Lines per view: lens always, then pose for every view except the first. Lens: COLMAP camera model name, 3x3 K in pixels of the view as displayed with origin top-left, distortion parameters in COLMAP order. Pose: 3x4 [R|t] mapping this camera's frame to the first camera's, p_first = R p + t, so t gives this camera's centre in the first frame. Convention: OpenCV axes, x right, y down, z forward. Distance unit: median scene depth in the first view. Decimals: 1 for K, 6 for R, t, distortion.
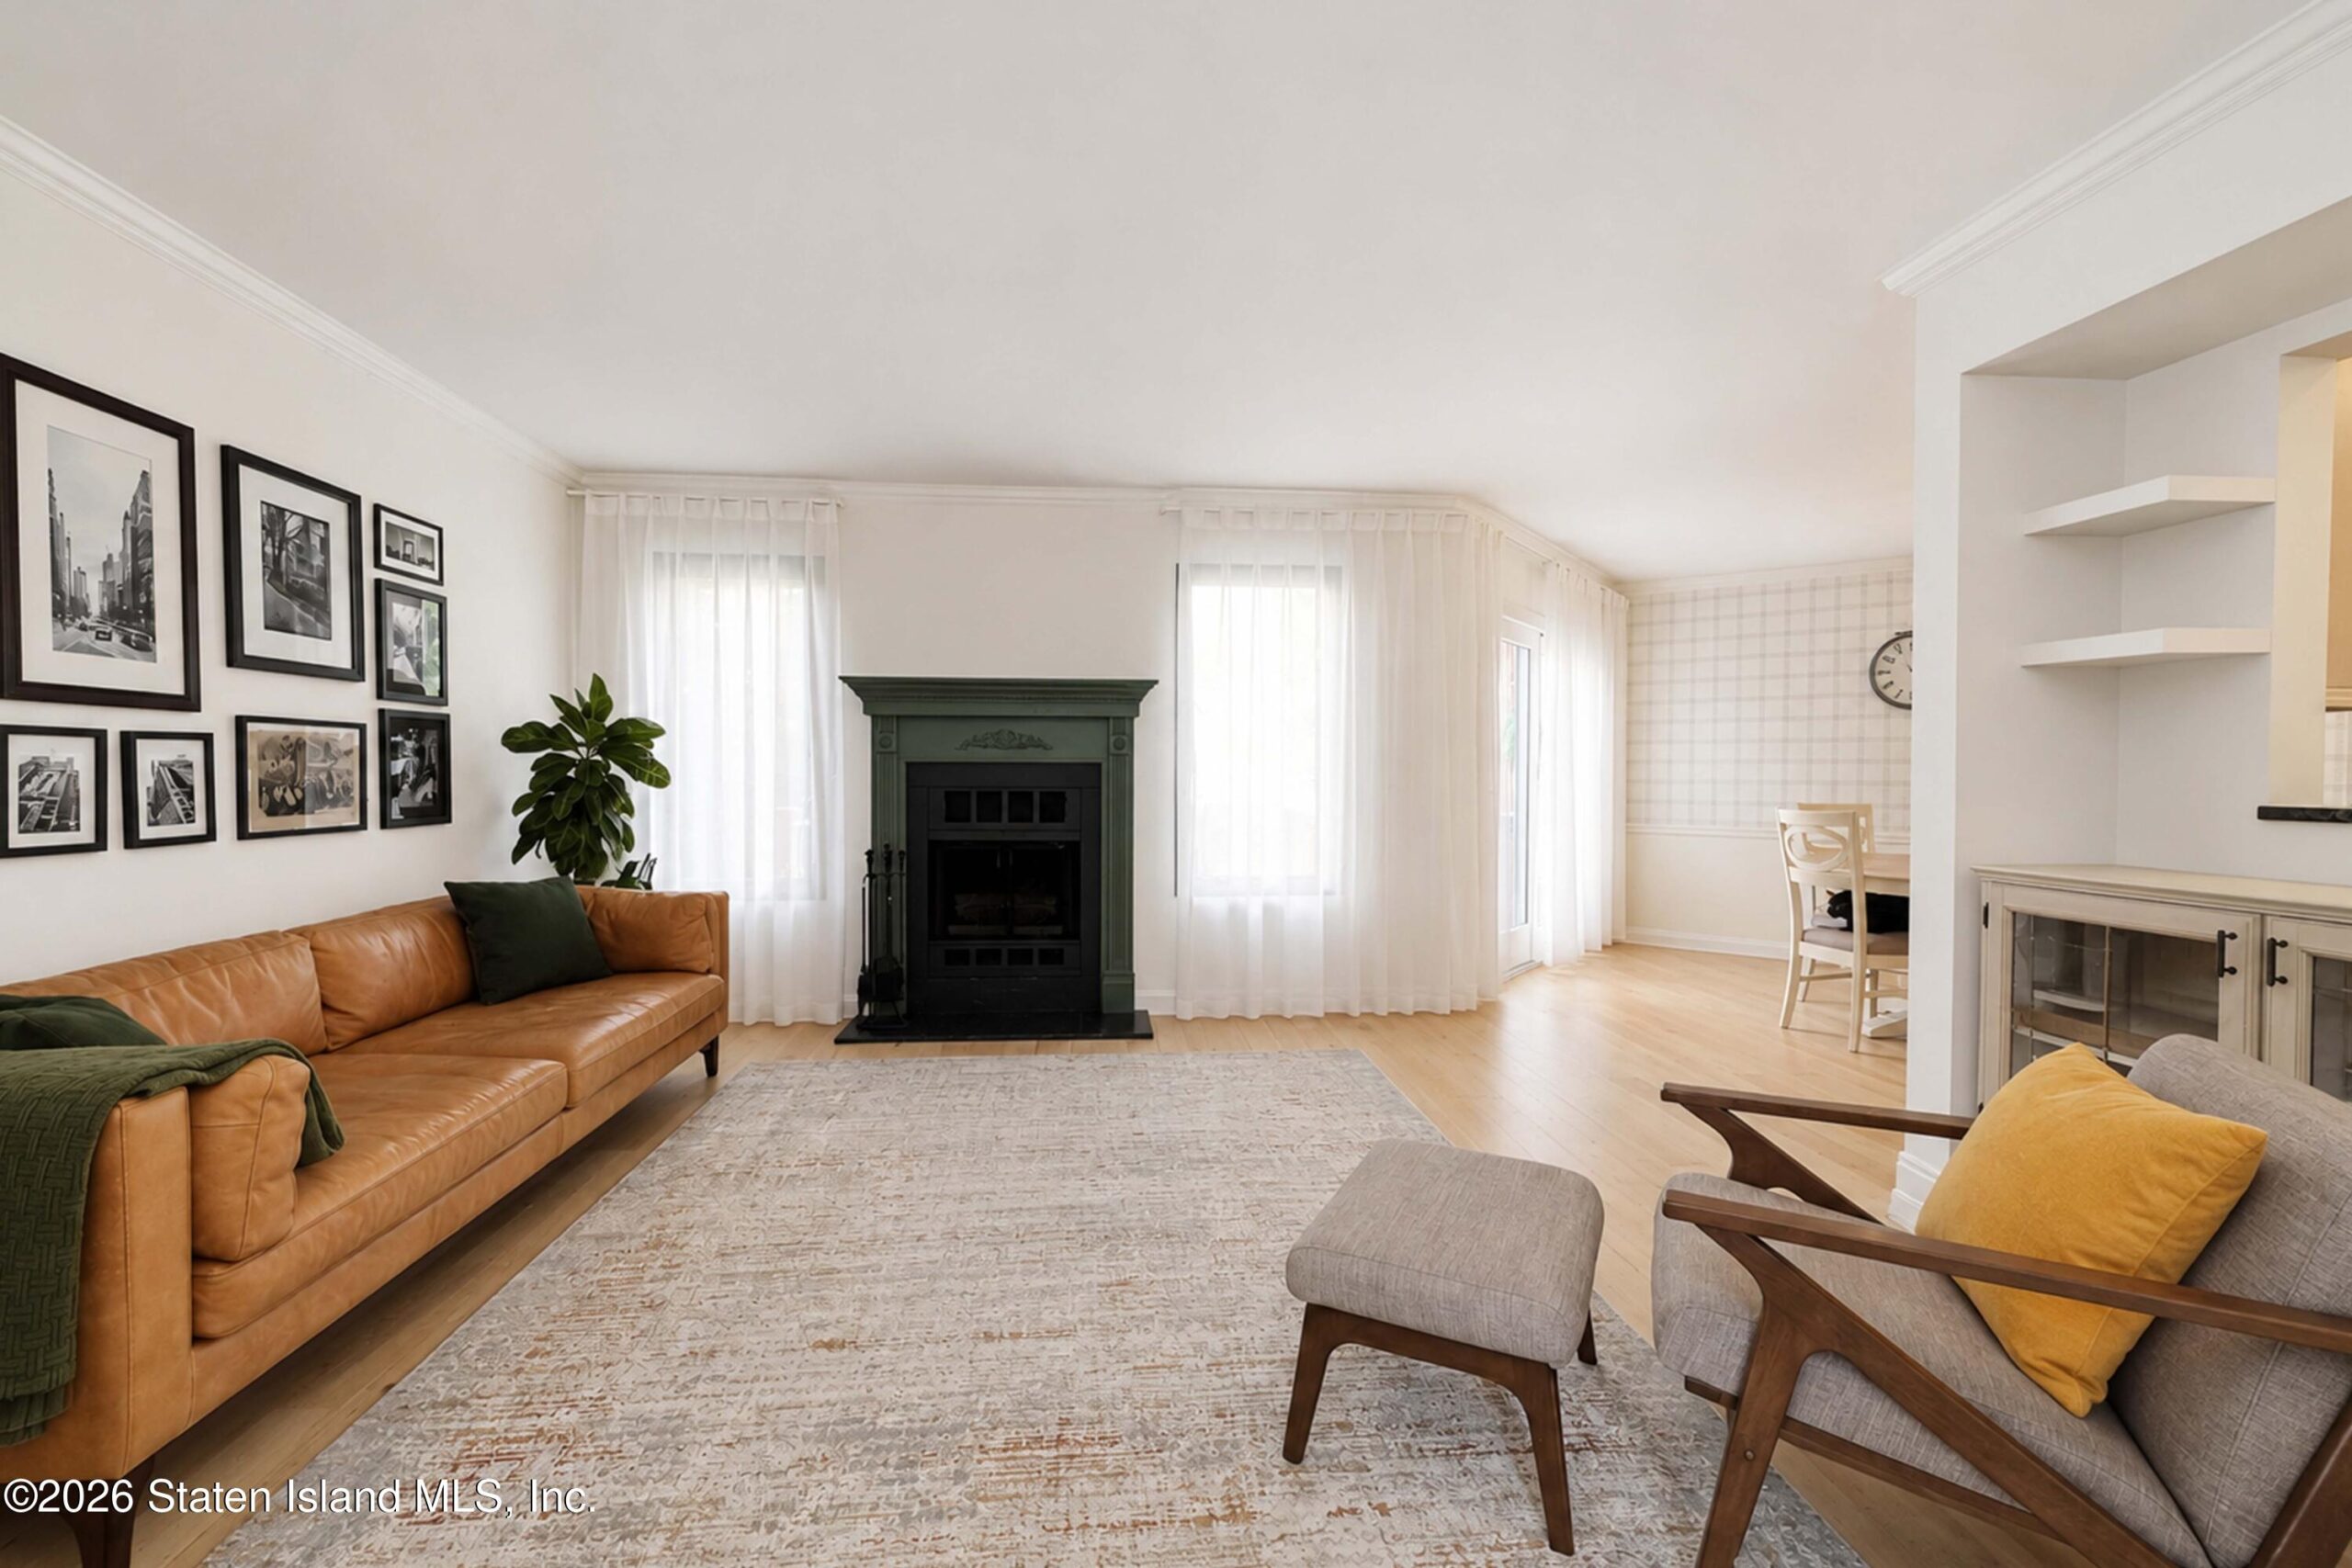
lens RADIAL K [[1054.1, 0, 1175.2], [0, 1054.1, 797.5], [0, 0, 1]] dist [-0.000462, -0.000137]
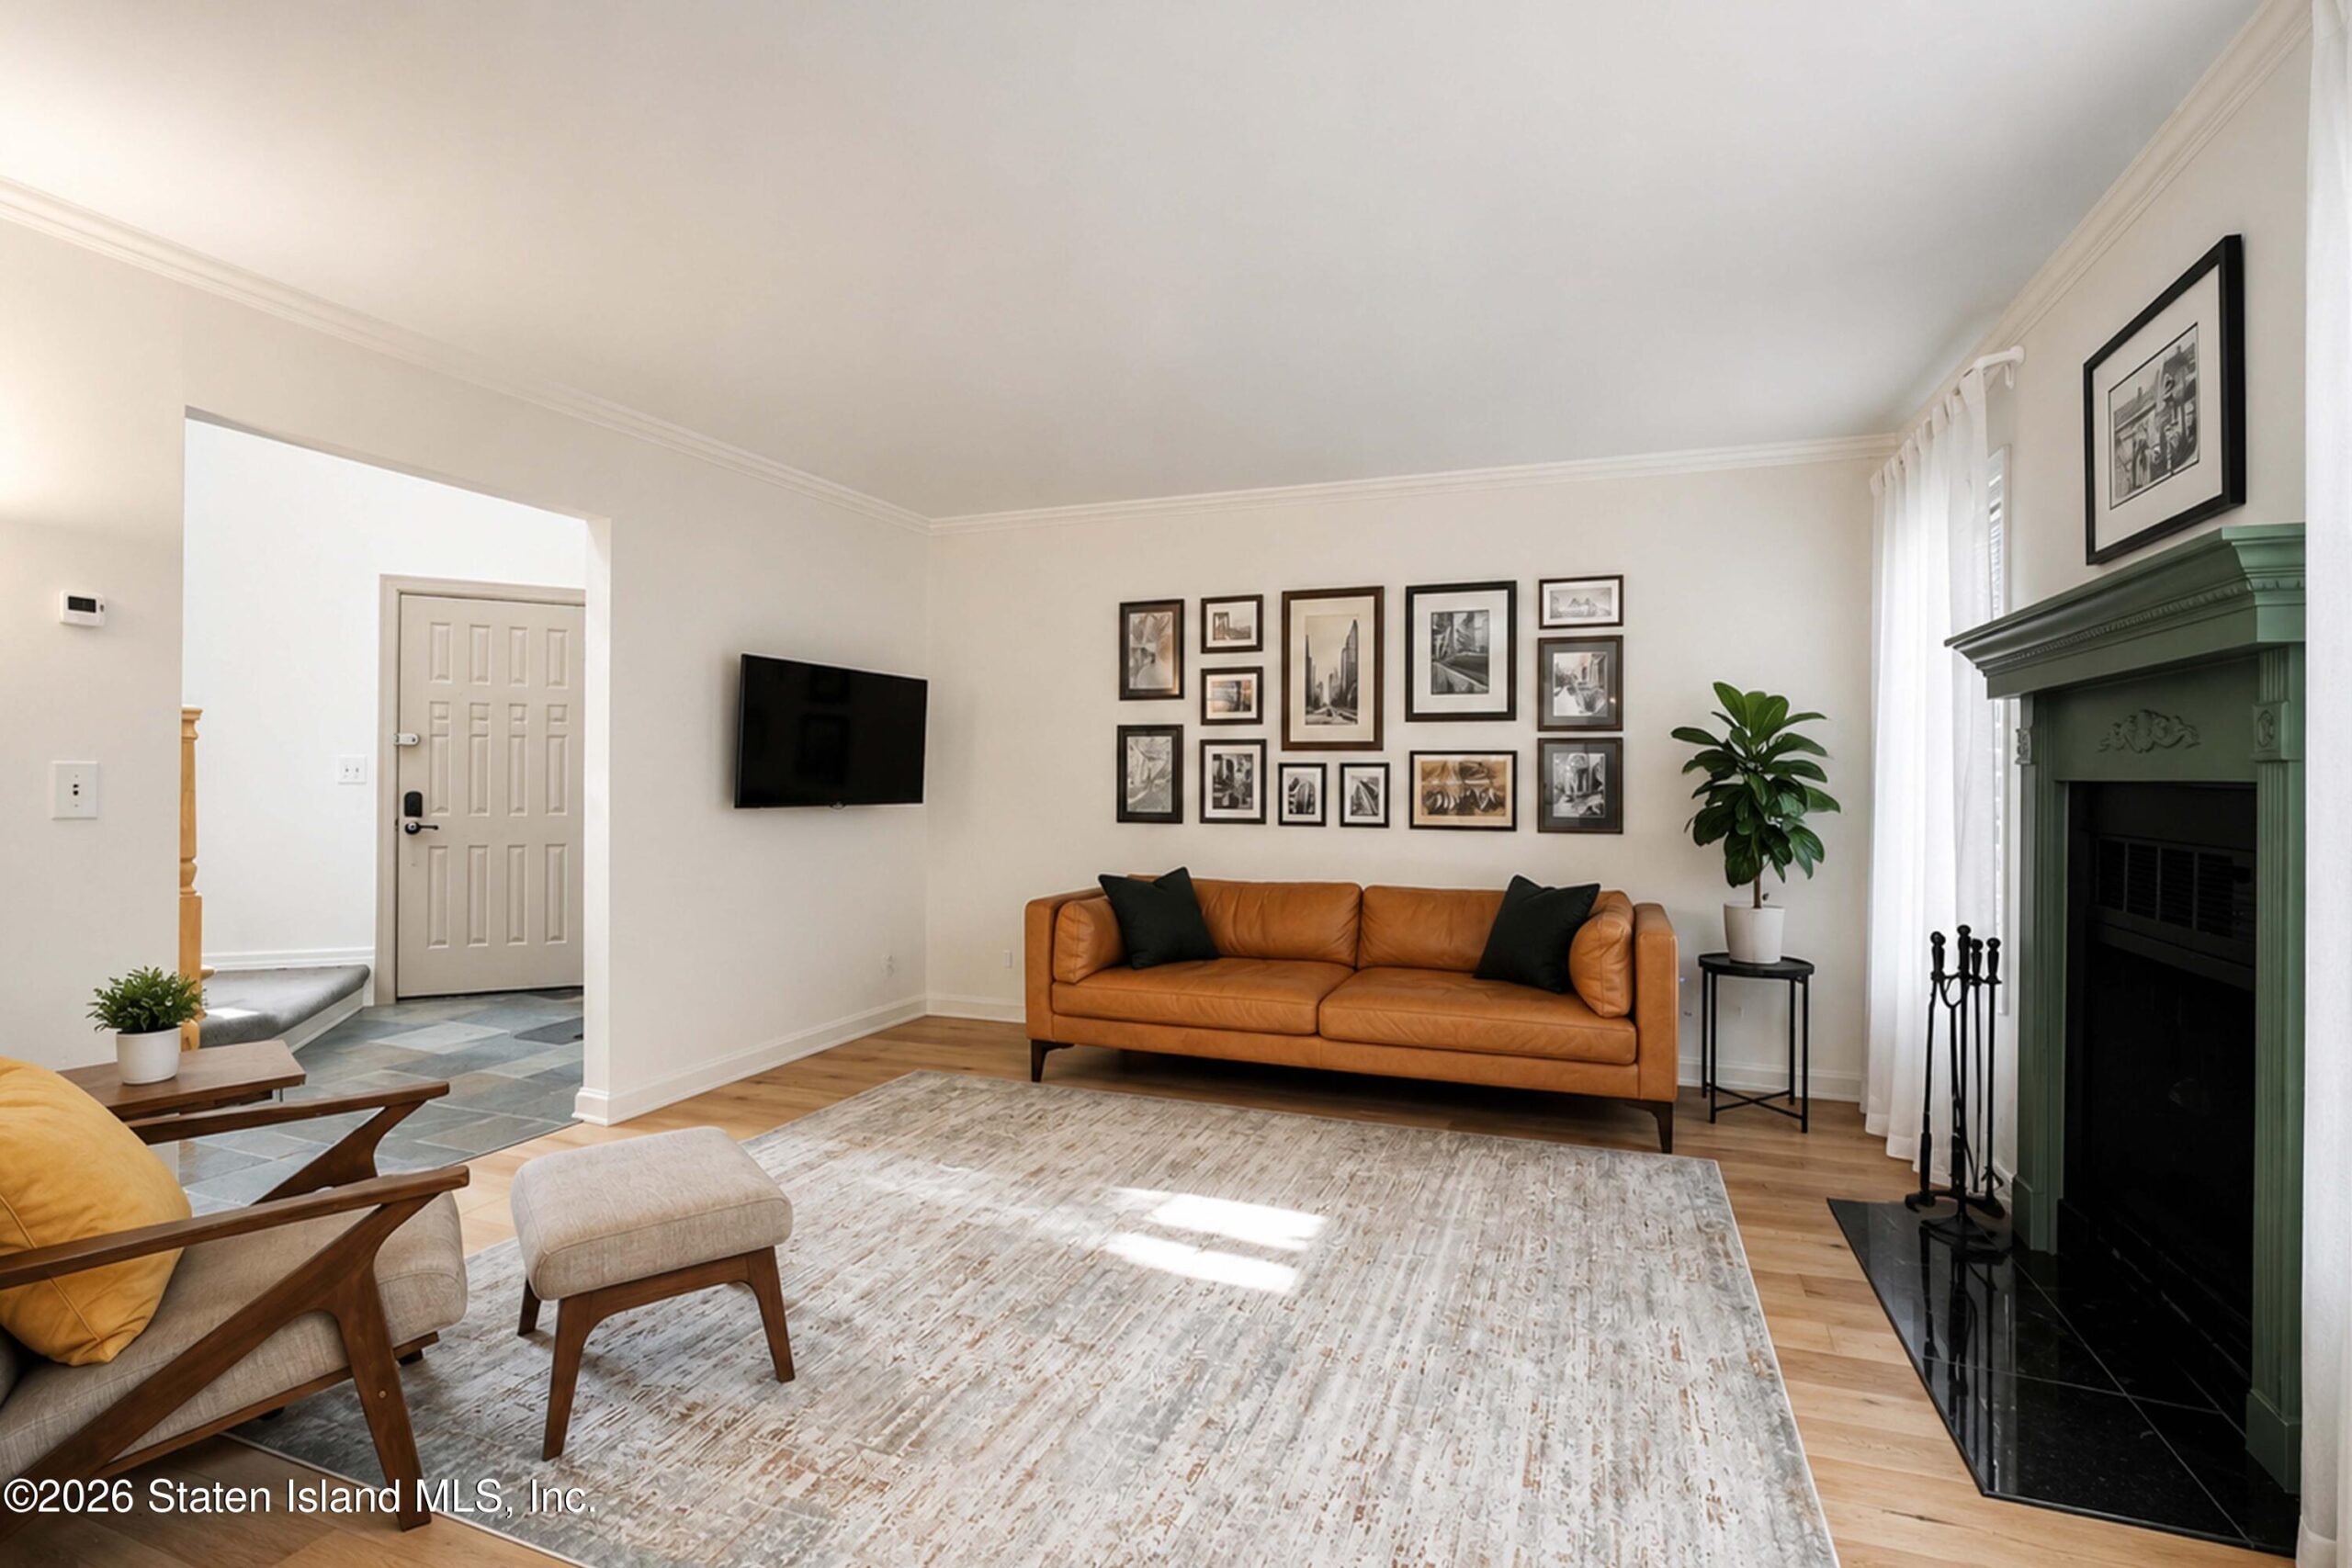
lens RADIAL K [[1052.3, 0, 1176.5], [0, 1052.3, 773.3], [0, 0, 1]] dist [0.037111, 0.000280]
pose [[-0.466834, -0.001731, -0.884343, 0.733527], [-0.026882, 0.999564, 0.012234, -0.055423], [0.883936, 0.029484, -0.466677, 1.484865]]
